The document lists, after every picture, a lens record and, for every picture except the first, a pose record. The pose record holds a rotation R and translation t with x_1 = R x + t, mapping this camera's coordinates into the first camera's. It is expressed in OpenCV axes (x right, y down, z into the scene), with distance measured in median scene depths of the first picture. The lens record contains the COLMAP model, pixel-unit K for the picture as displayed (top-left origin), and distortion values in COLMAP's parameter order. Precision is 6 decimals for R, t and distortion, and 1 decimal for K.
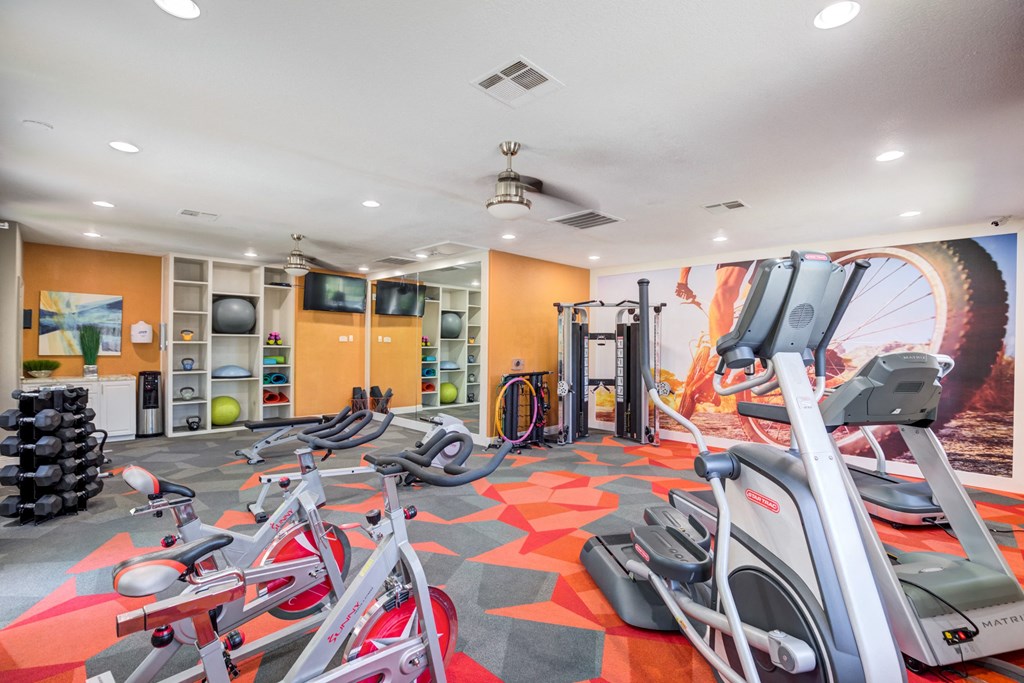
lens RADIAL K [[476.5, 0, 512.0], [0, 476.5, 341.5], [0, 0, 1]] dist [0.001118, -0.000046]
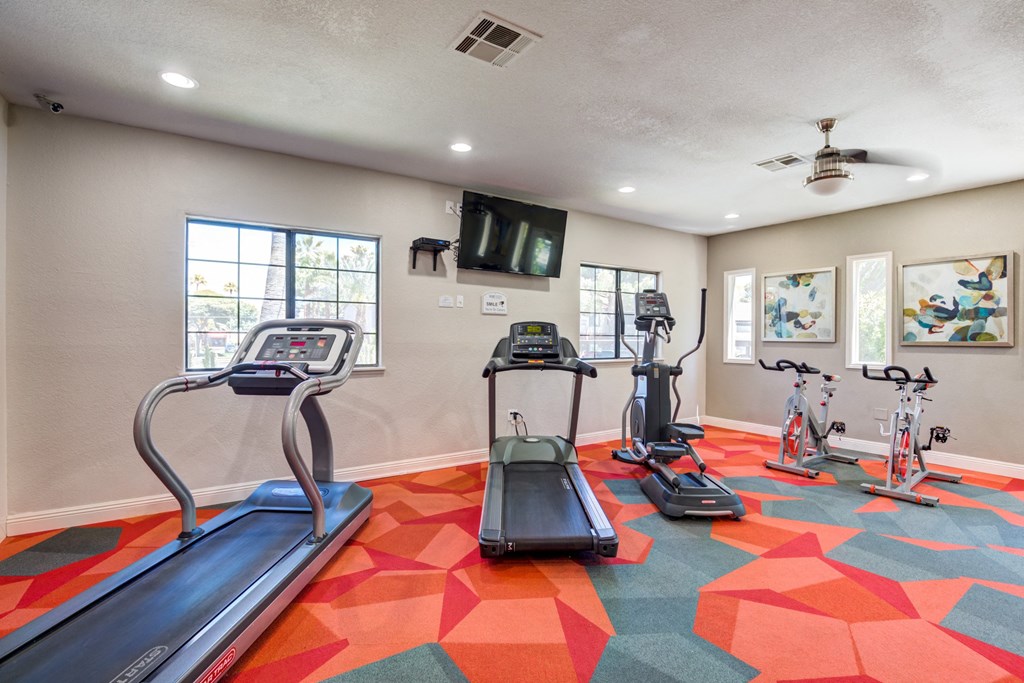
lens RADIAL K [[476.5, 0, 512.0], [0, 476.5, 341.5], [0, 0, 1]] dist [0.001118, -0.000046]
pose [[-0.978810, -0.009100, 0.204567, 0.375121], [-0.008037, 0.999950, 0.006031, 0.043418], [-0.204611, 0.004259, -0.978834, 1.827596]]
